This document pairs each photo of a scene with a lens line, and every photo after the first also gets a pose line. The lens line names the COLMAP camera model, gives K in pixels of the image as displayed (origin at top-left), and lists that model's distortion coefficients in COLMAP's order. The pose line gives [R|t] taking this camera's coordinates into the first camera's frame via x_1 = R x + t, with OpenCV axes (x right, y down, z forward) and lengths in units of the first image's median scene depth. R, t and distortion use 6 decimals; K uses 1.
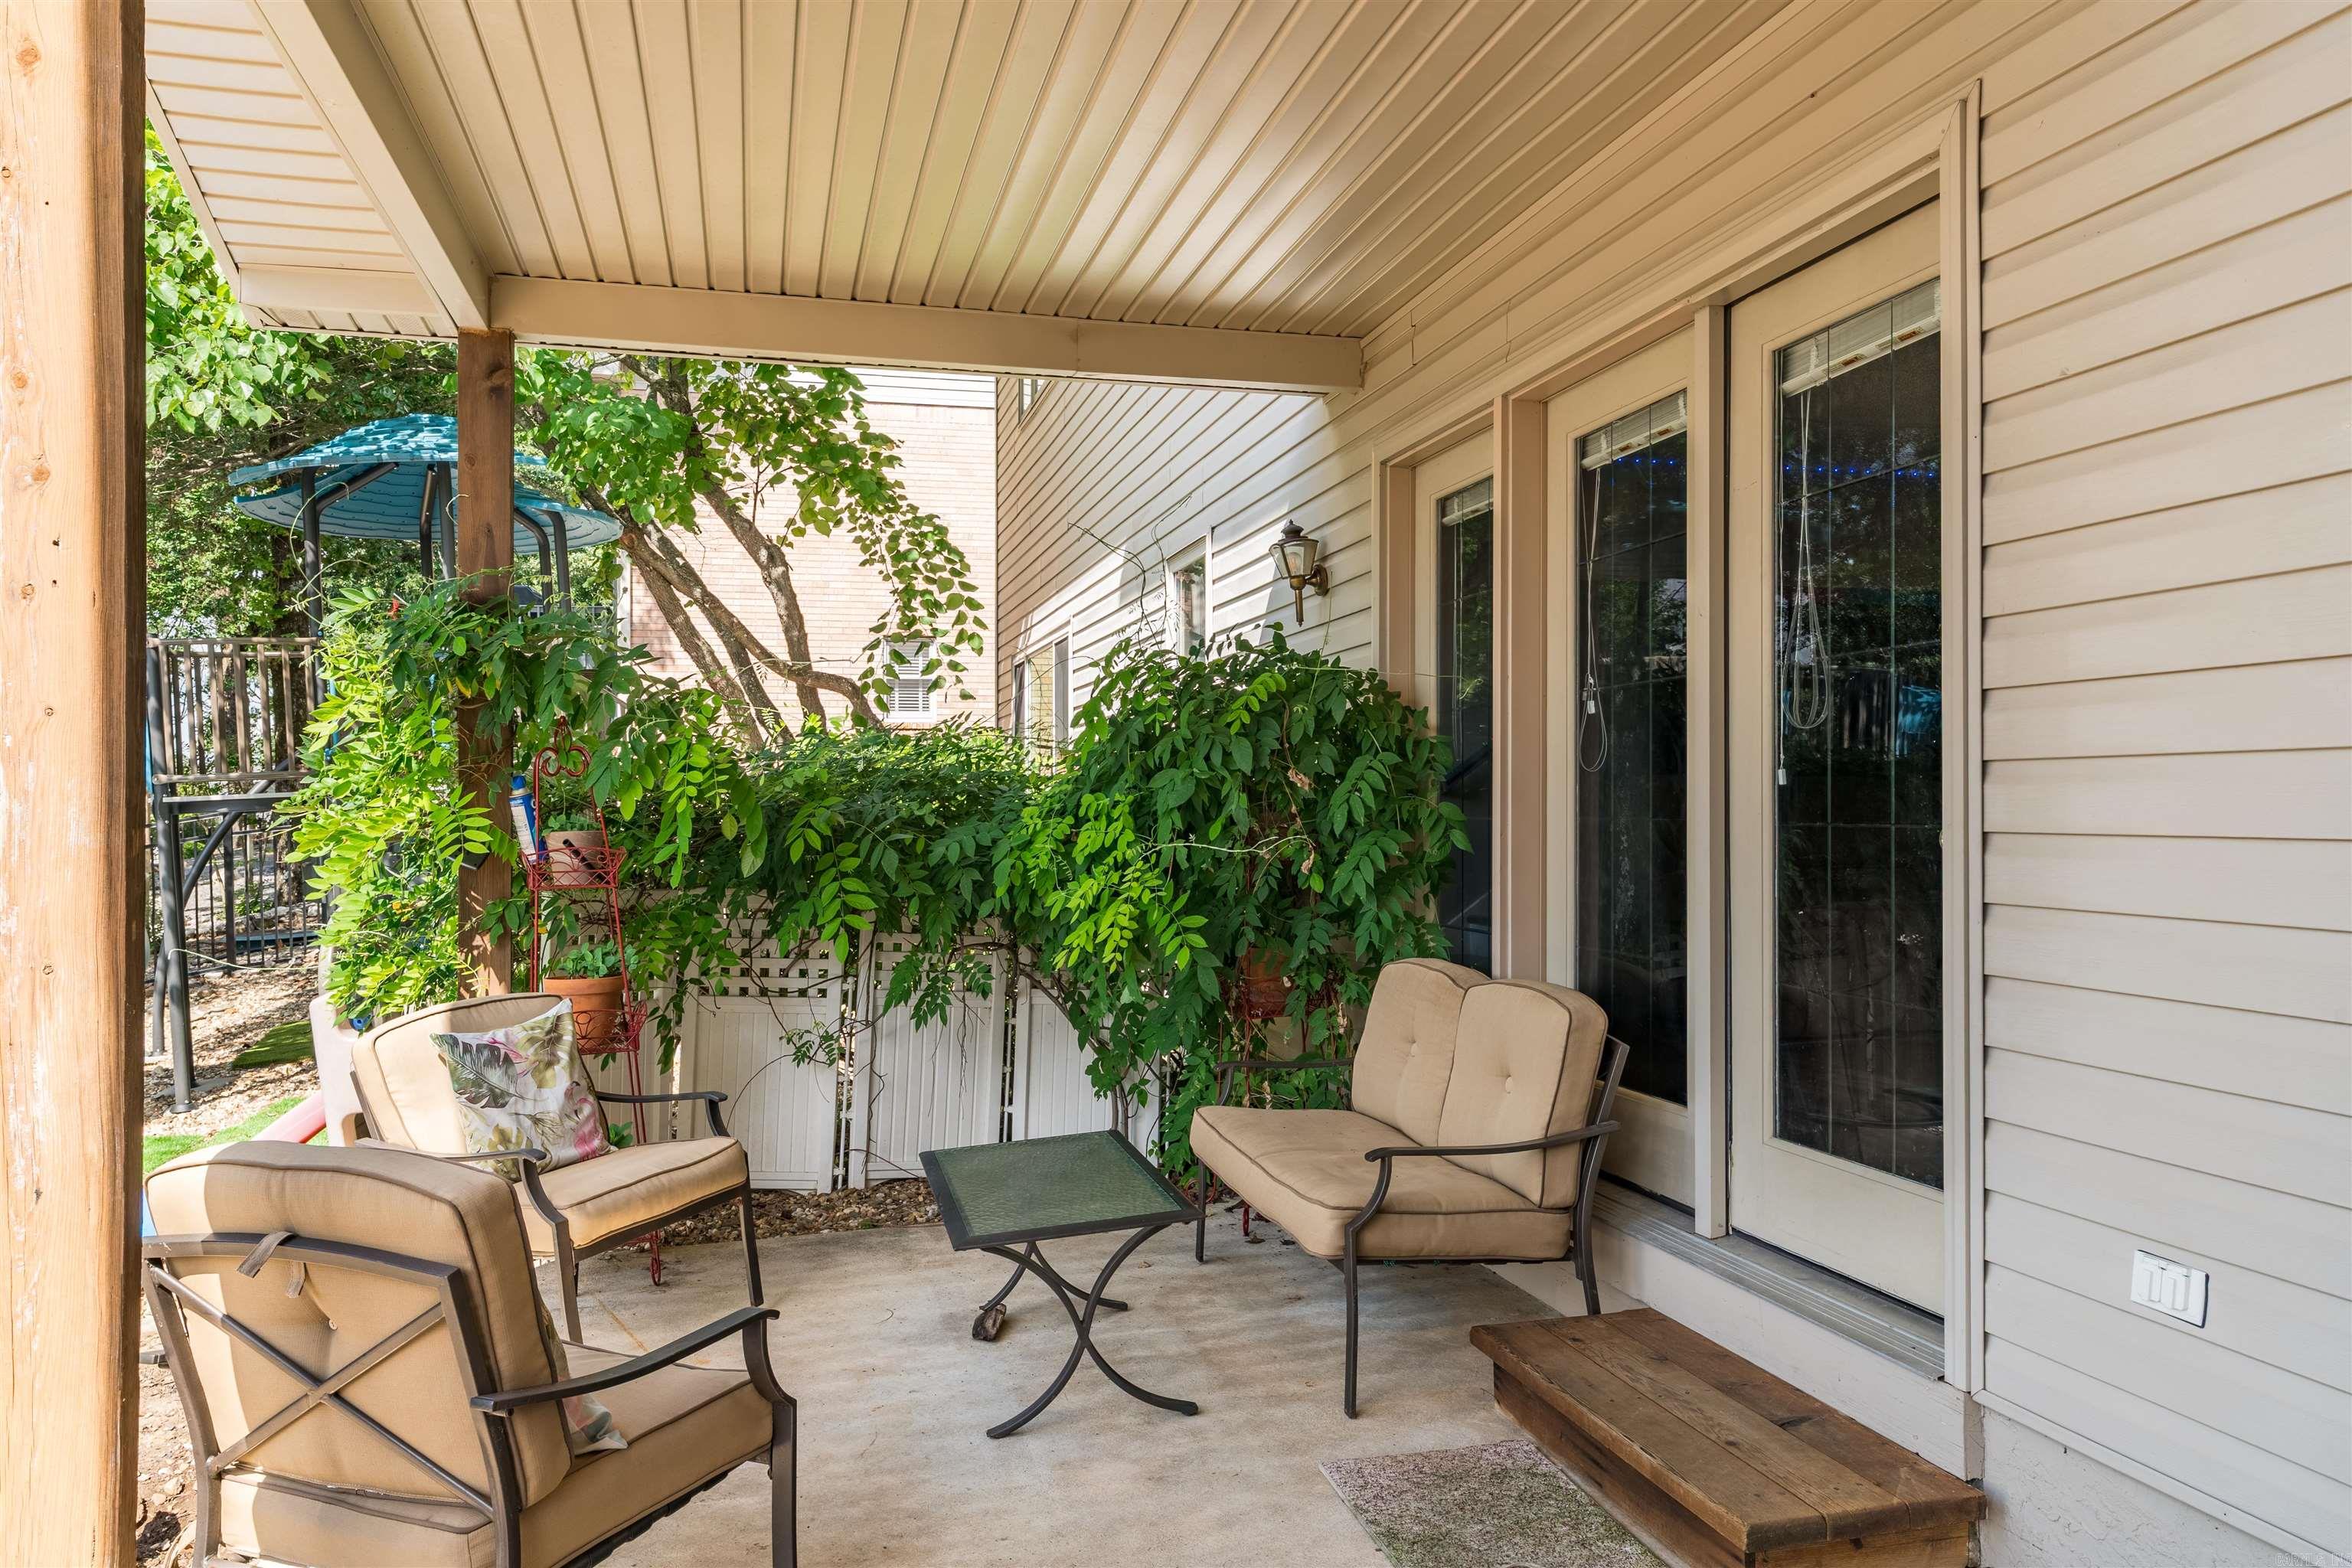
lens RADIAL K [[1619.5, 0, 1182.4], [0, 1619.5, 768.7], [0, 0, 1]] dist [-0.003548, -0.001711]
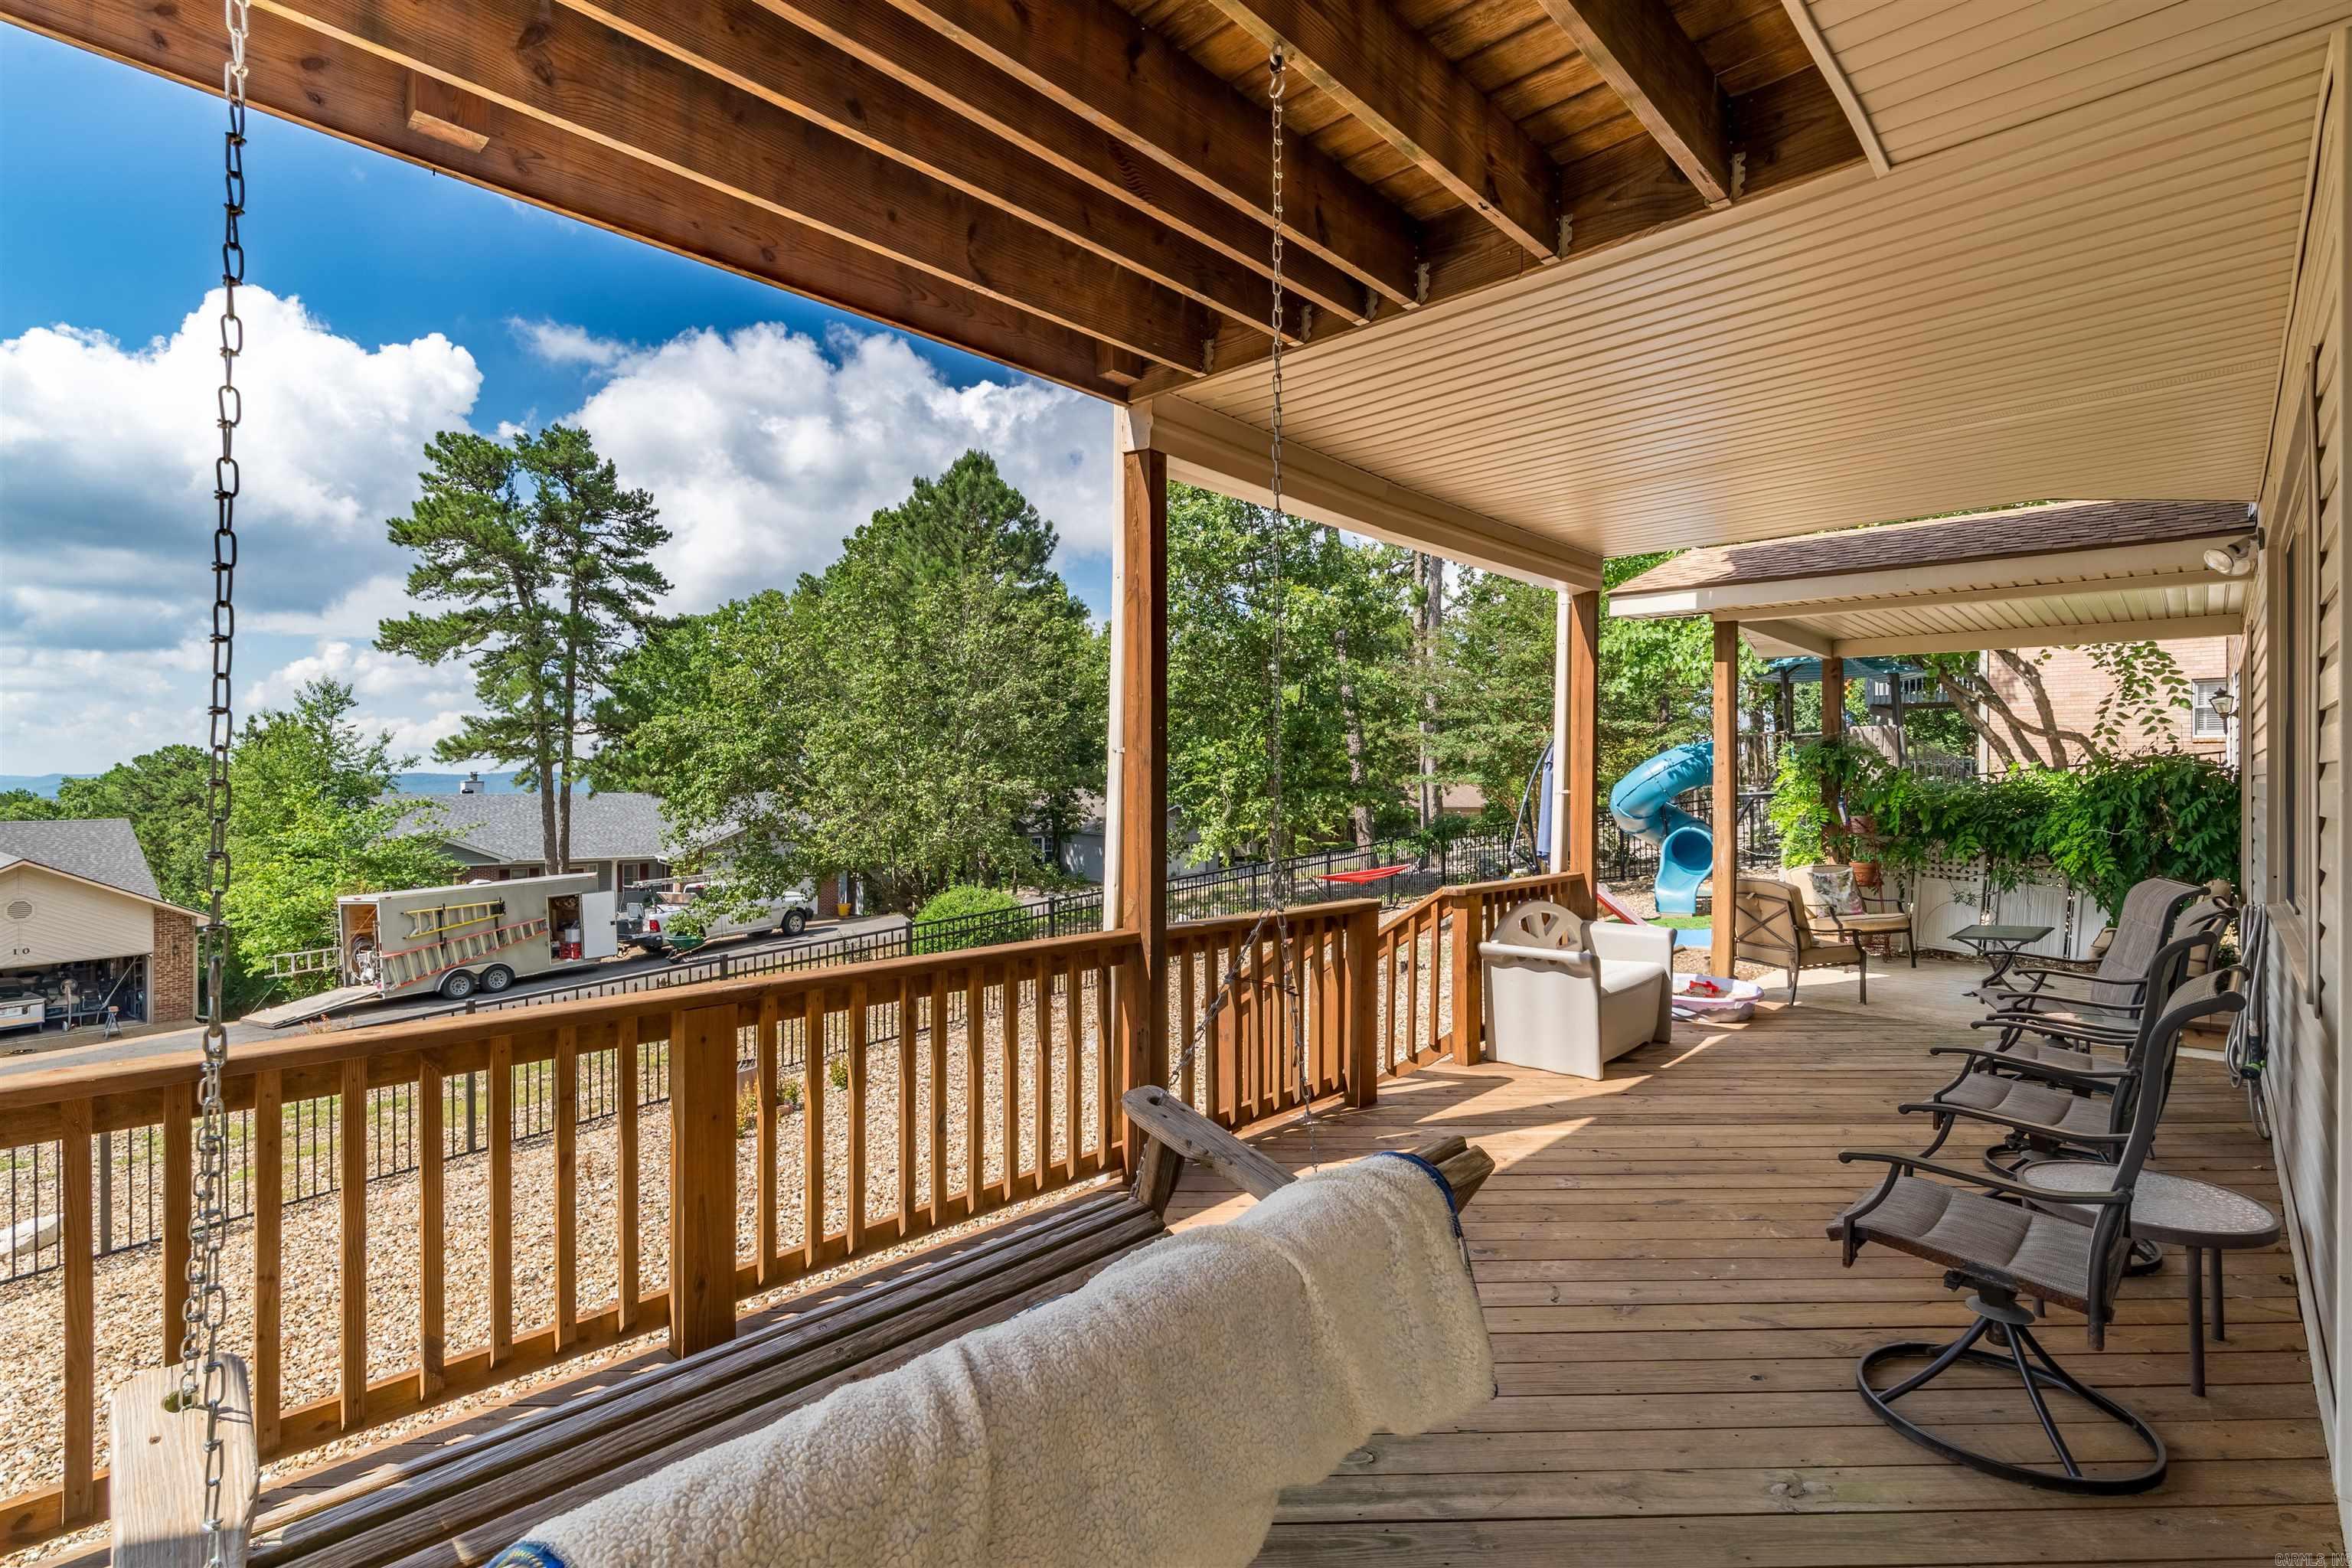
lens RADIAL K [[1095.0, 0, 1180.5], [0, 1095.0, 771.9], [0, 0, 1]] dist [-0.012339, 0.000111]
pose [[0.518899, 0.008309, -0.854795, 0.705554], [0.011794, 0.999788, 0.016878, -0.091746], [0.854754, -0.018839, 0.518691, -1.151710]]
